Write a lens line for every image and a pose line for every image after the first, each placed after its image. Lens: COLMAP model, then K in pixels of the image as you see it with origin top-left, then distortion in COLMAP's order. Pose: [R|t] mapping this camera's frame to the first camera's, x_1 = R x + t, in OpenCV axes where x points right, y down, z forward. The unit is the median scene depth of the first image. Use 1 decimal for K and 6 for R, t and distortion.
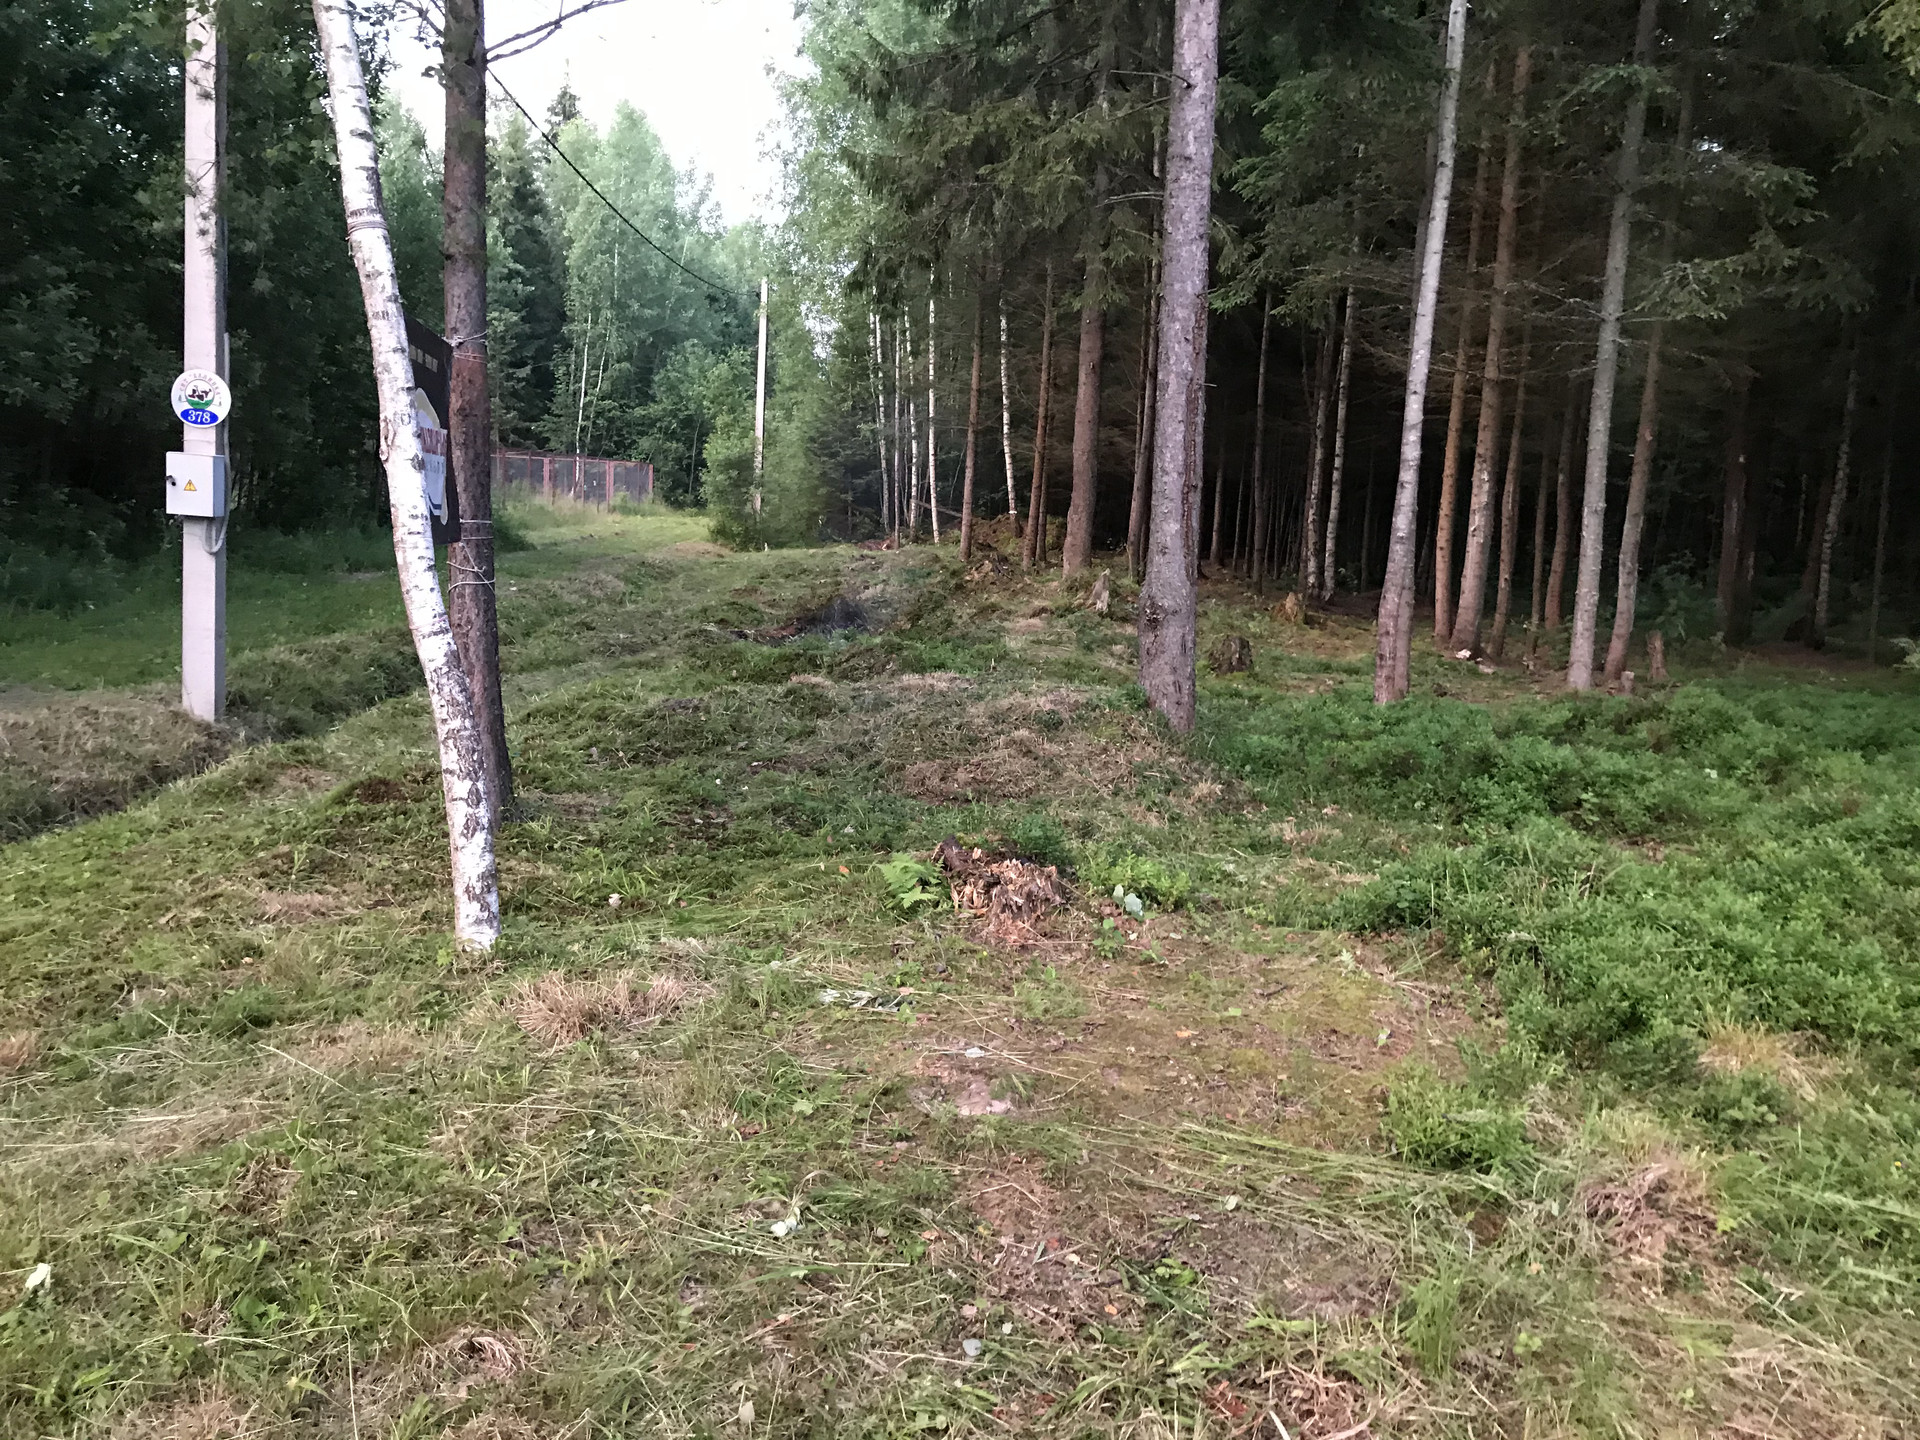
lens RADIAL K [[1567.6, 0, 963.3], [0, 1567.6, 731.0], [0, 0, 1]] dist [0.036941, -0.039382]
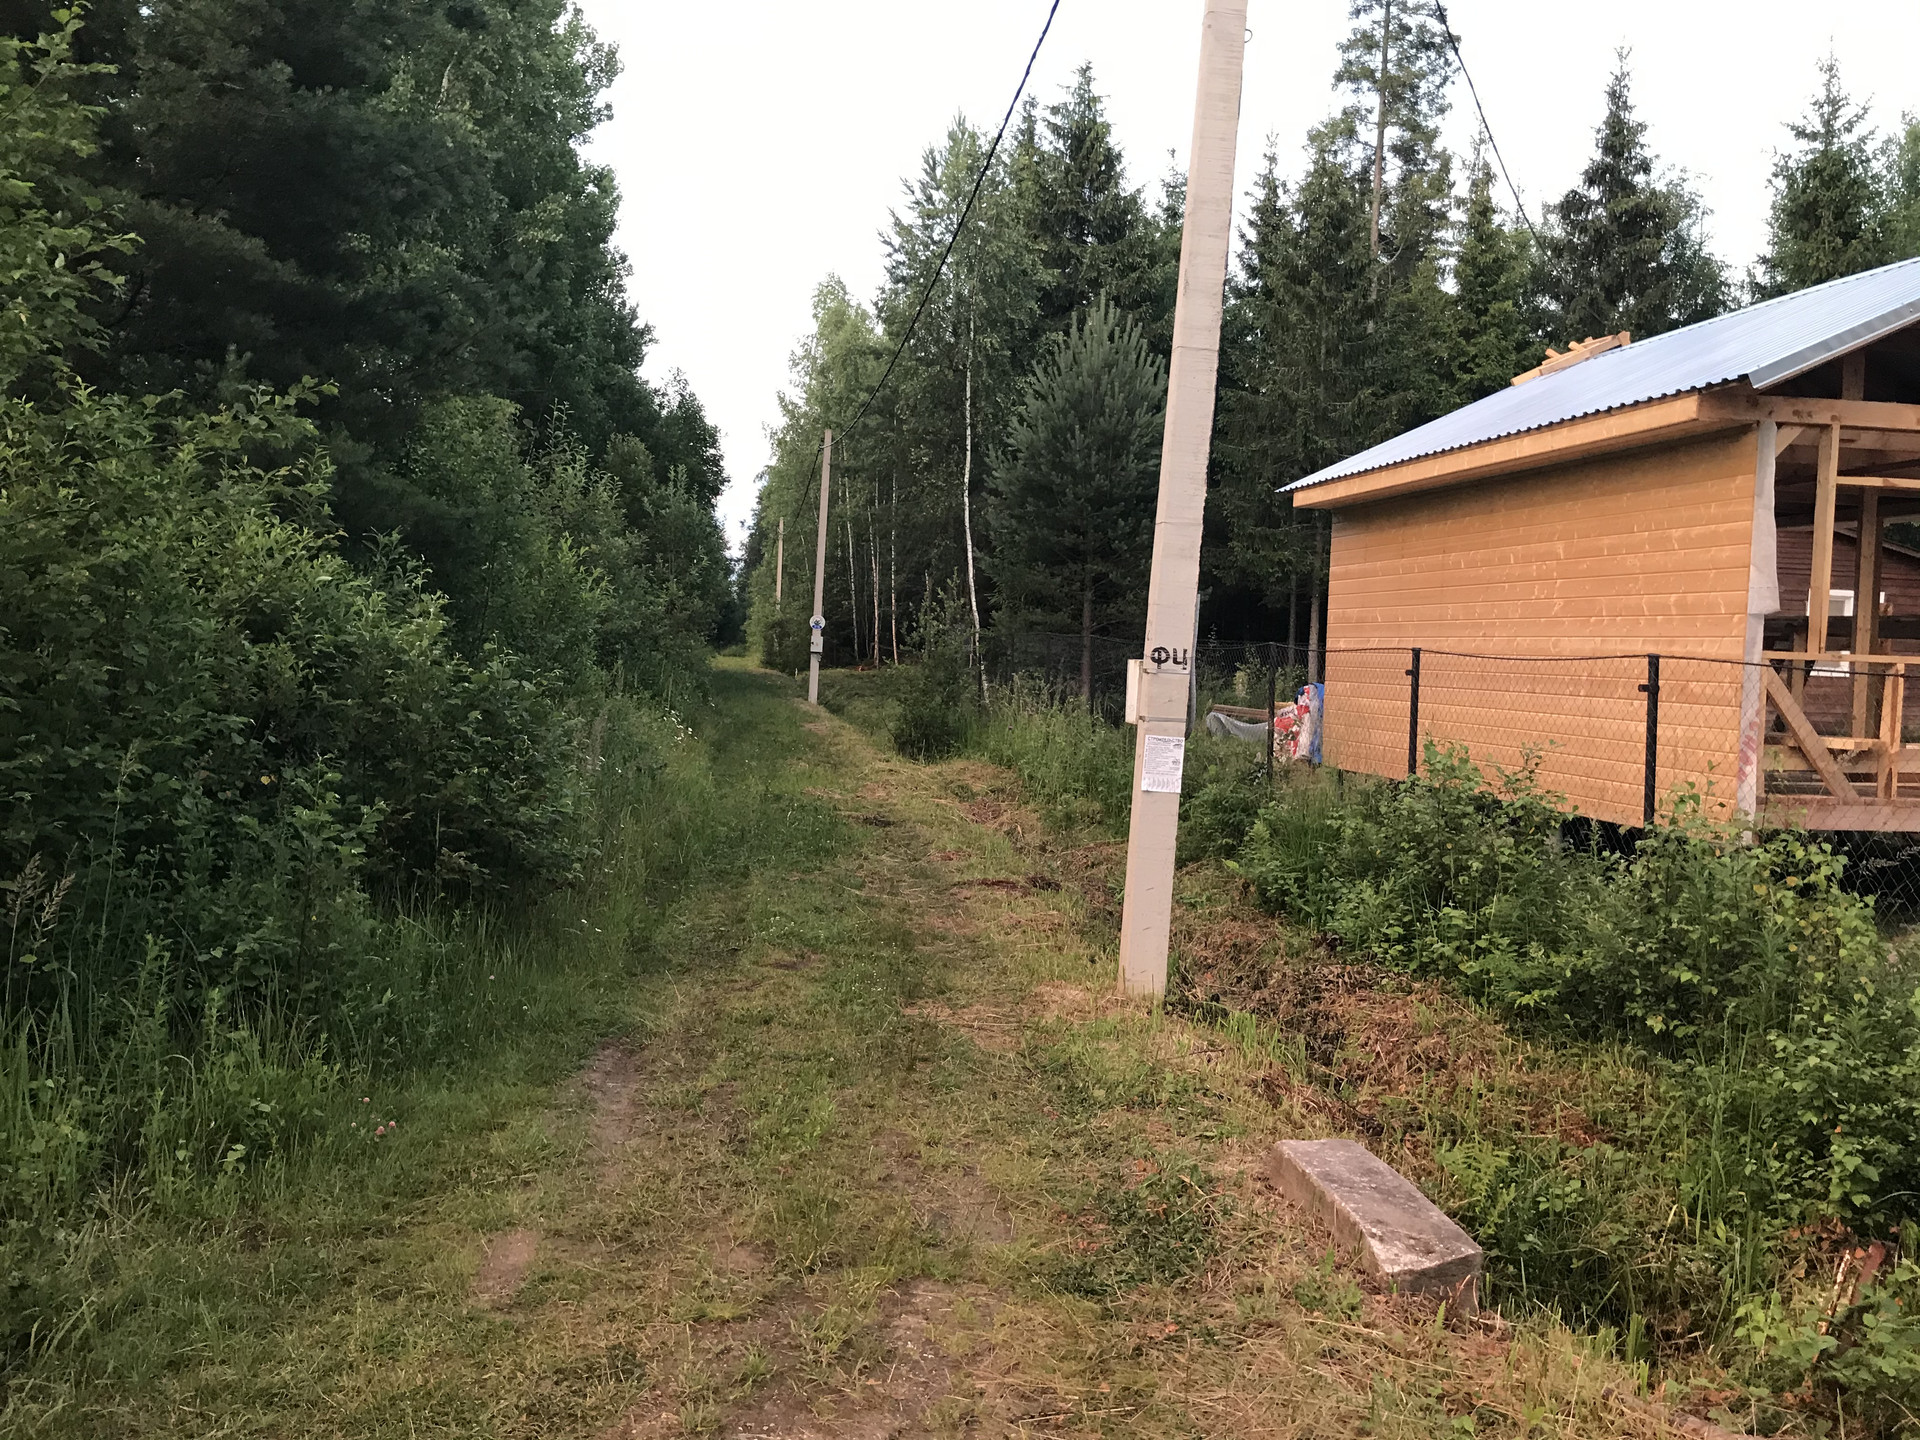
lens RADIAL K [[1567.6, 0, 966.2], [0, 1567.6, 729.3], [0, 0, 1]] dist [0.036941, -0.039382]
pose [[0.991208, -0.020284, 0.130748, -0.631299], [0.031754, 0.995768, -0.086245, 0.401770], [-0.128446, 0.089638, 0.987657, -2.874437]]
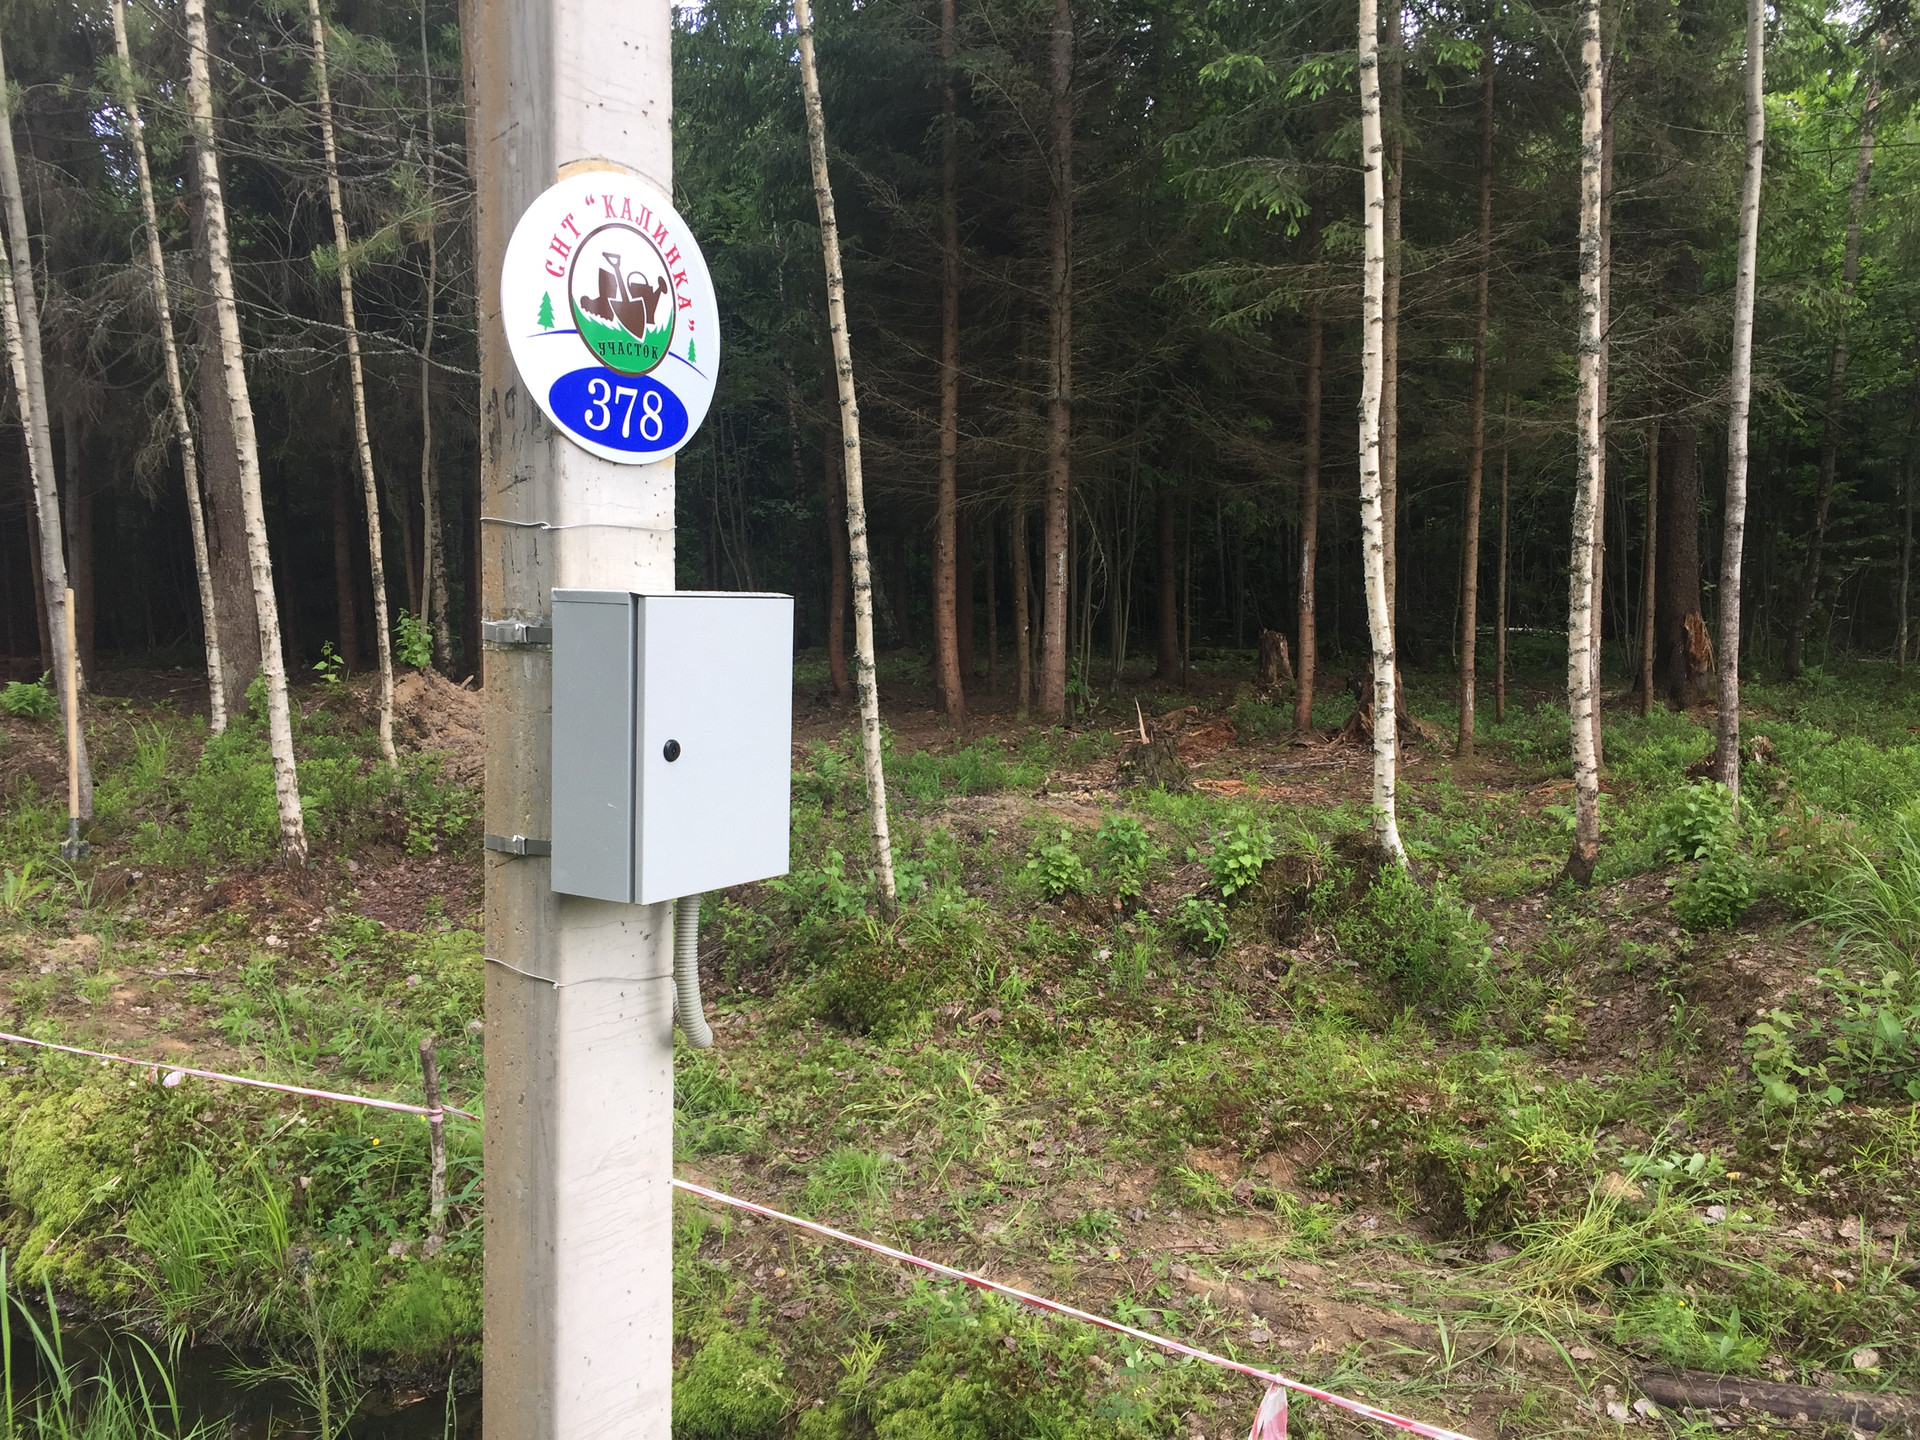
lens RADIAL K [[1628.3, 0, 955.6], [0, 1628.3, 710.2], [0, 0, 1]] dist [0.088113, -0.114958]
pose [[0.528878, -0.133328, 0.838160, -0.644035], [0.147111, 0.987035, 0.064184, -0.168067], [-0.835851, 0.089357, 0.541635, 0.852421]]
